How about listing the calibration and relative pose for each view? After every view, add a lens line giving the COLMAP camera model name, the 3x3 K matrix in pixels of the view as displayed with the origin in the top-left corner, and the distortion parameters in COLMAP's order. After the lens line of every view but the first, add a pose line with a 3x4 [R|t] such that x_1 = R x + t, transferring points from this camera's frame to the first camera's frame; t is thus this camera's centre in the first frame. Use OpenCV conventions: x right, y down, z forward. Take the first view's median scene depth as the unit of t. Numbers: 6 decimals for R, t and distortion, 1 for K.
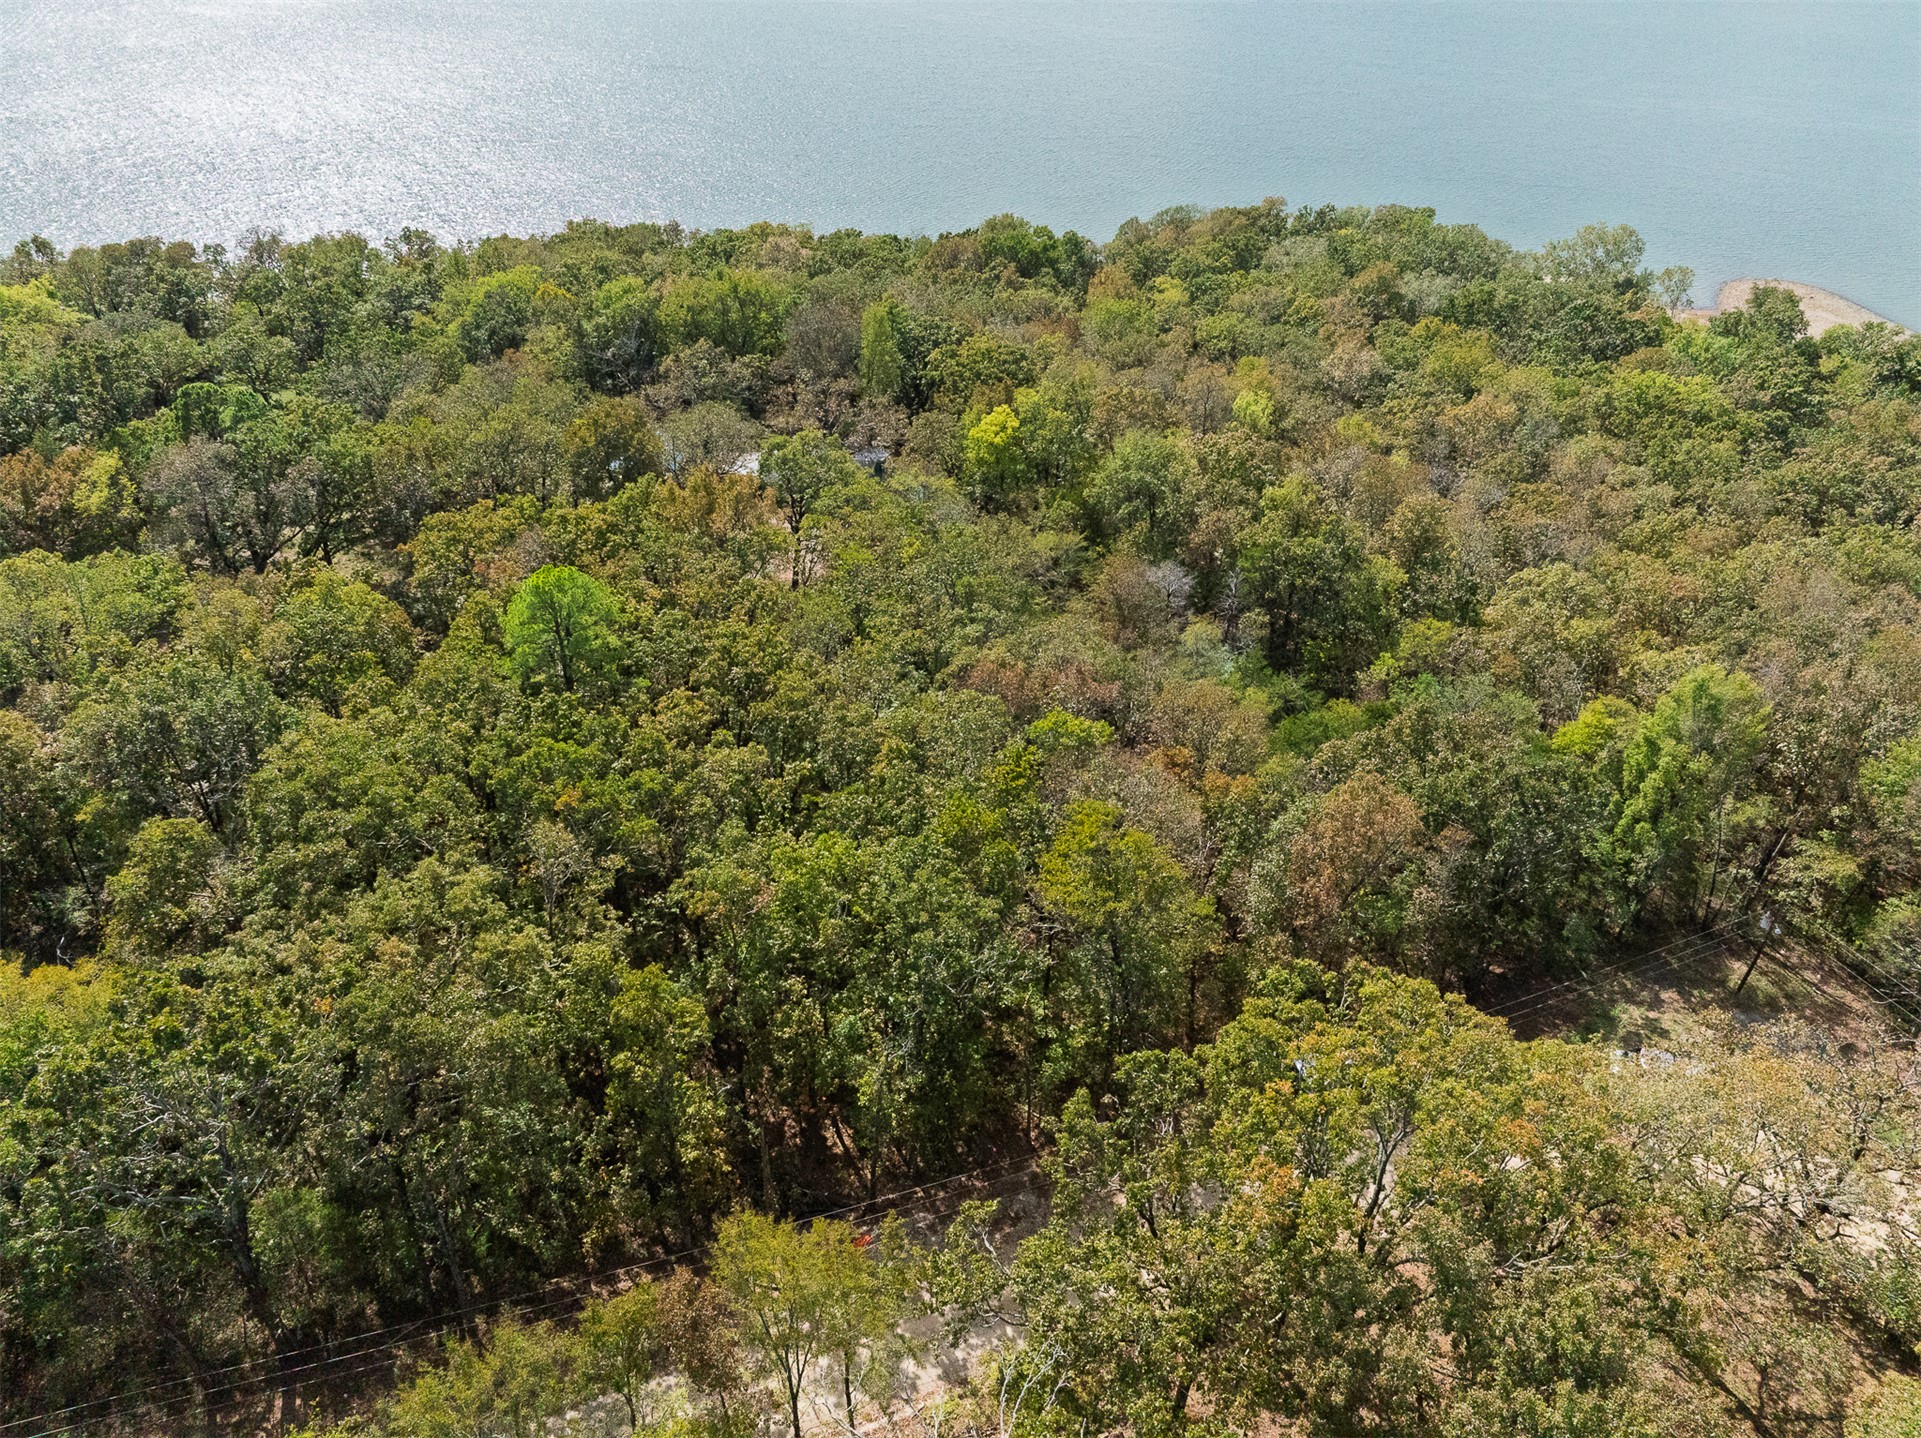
lens RADIAL K [[1366.4, 0, 958.5], [0, 1366.4, 714.2], [0, 0, 1]] dist [-0.066547, 0.035888]
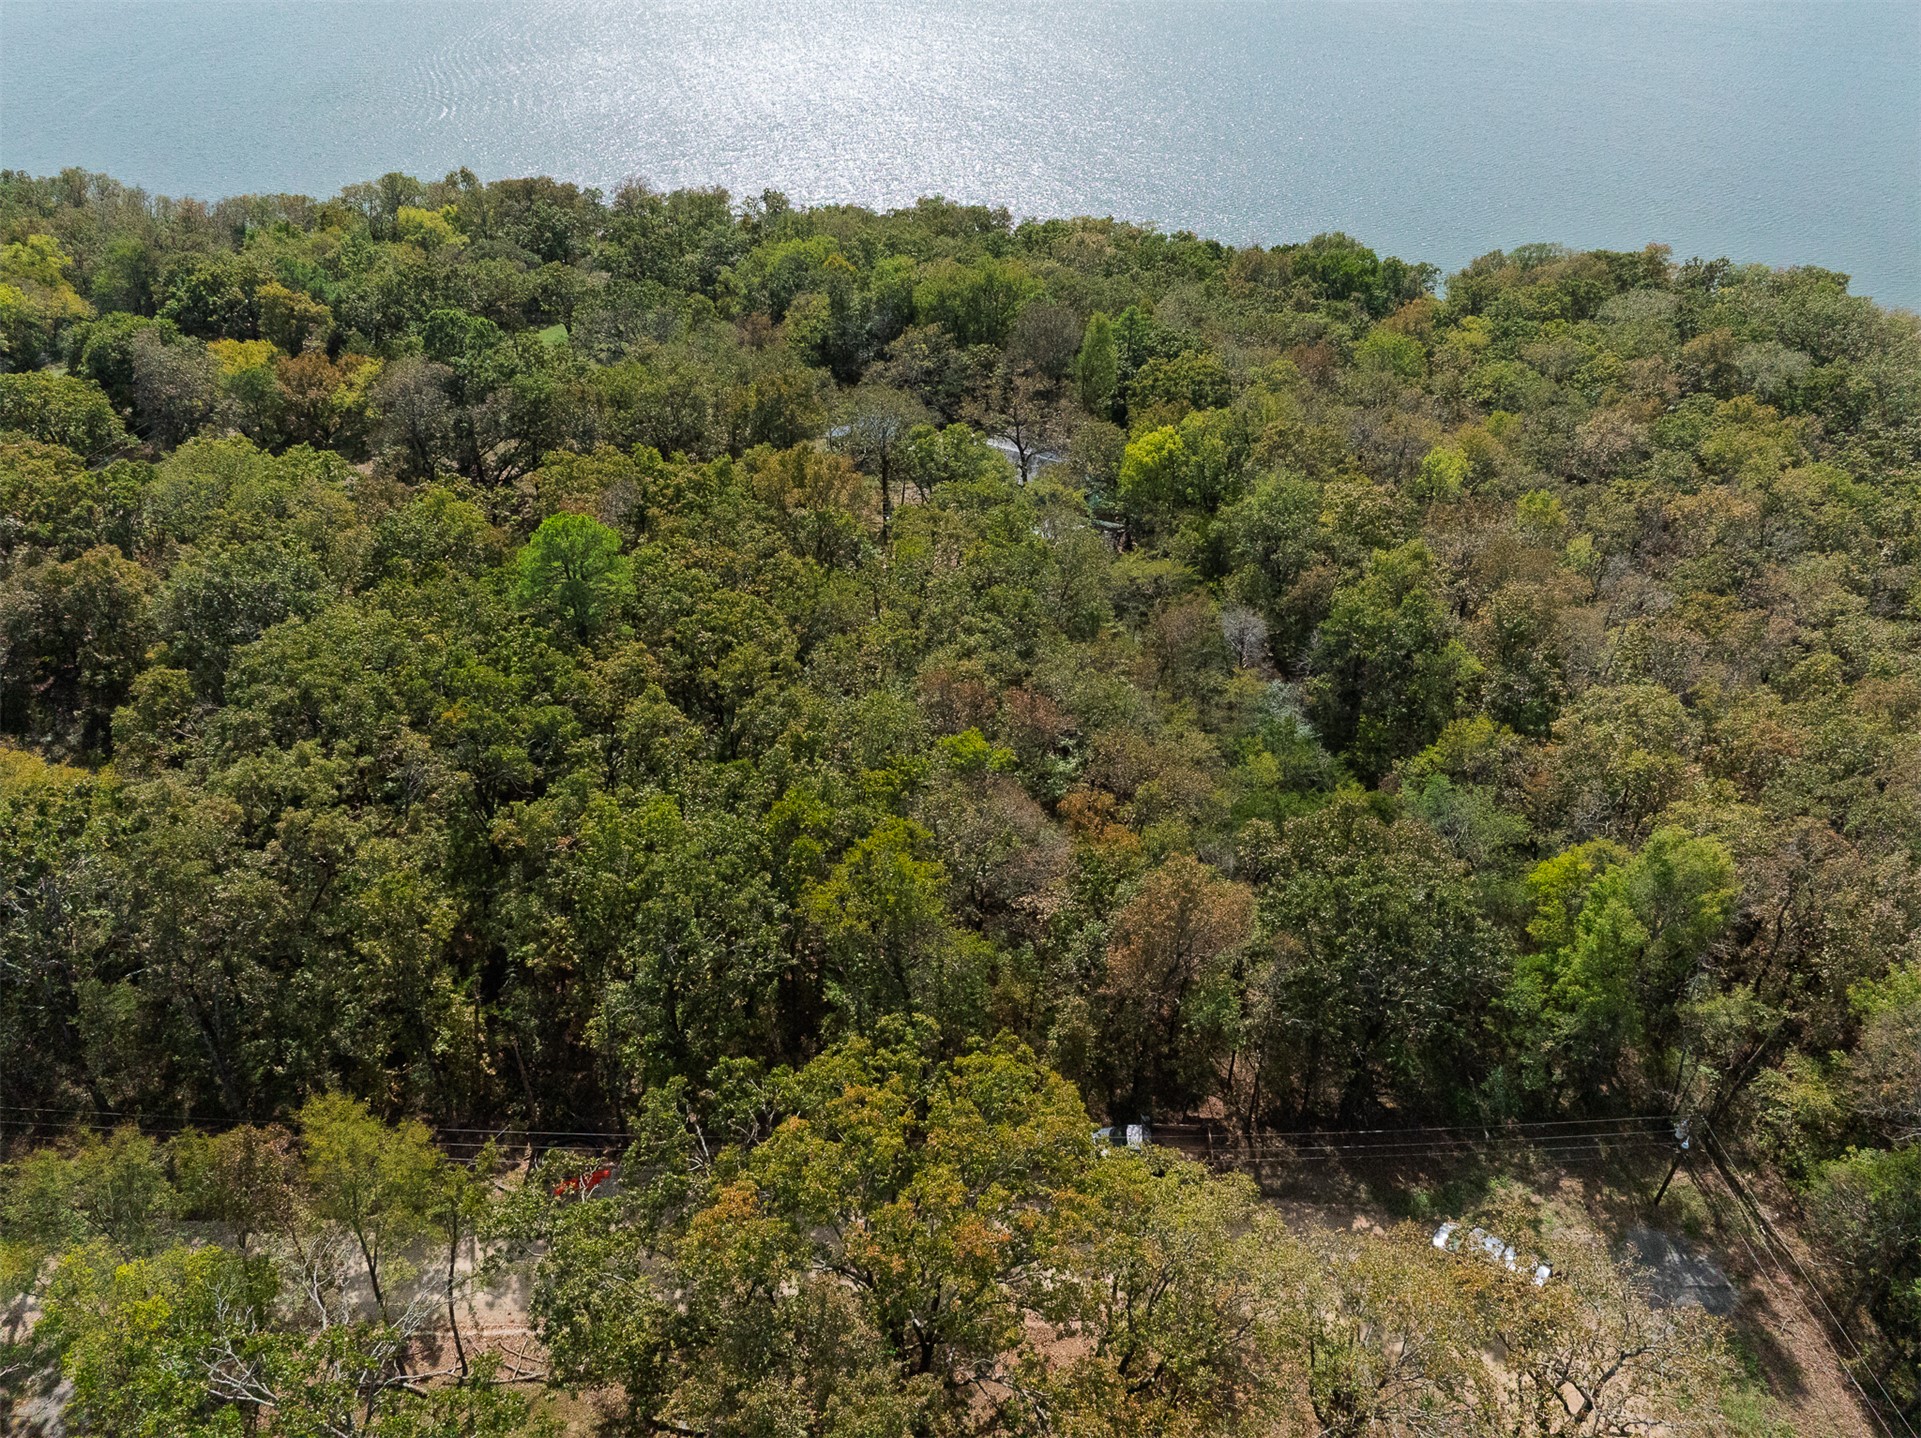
lens RADIAL K [[1366.4, 0, 959.8], [0, 1366.4, 723.0], [0, 0, 1]] dist [-0.066547, 0.035888]
pose [[0.939291, 0.195221, -0.282171, 0.260050], [-0.191371, 0.980643, 0.041426, -0.035878], [0.284796, 0.015088, 0.958469, 0.027654]]
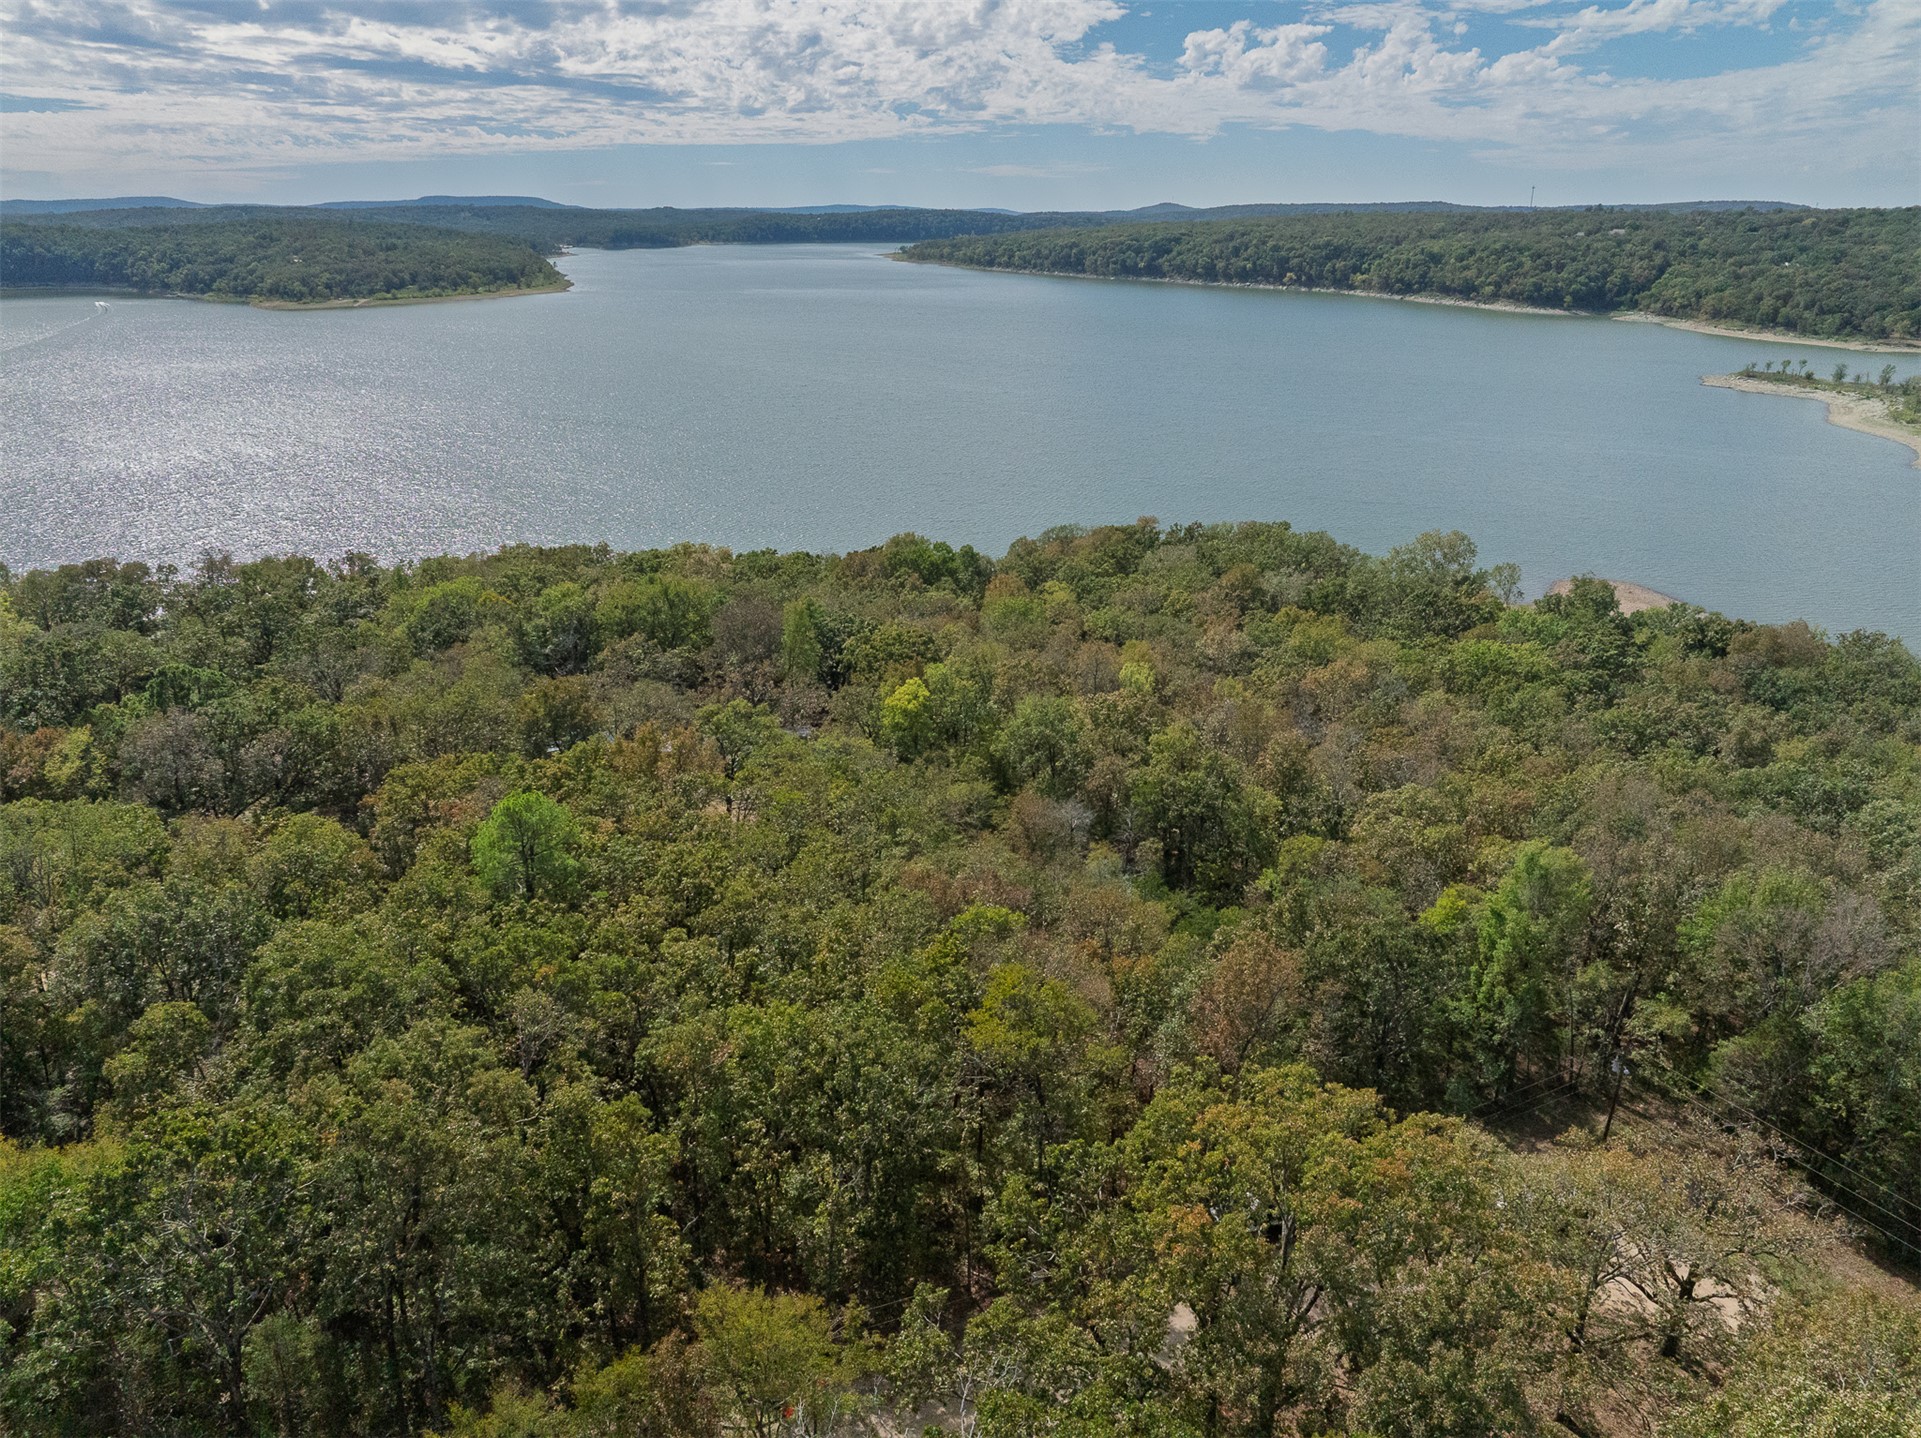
lens RADIAL K [[1366.4, 0, 958.3], [0, 1366.4, 711.3], [0, 0, 1]] dist [-0.066547, 0.035888]
pose [[0.997117, -0.024053, 0.071962, -0.015102], [0.040590, 0.970400, -0.238069, 0.081573], [-0.064106, 0.240303, 0.968579, -0.092199]]
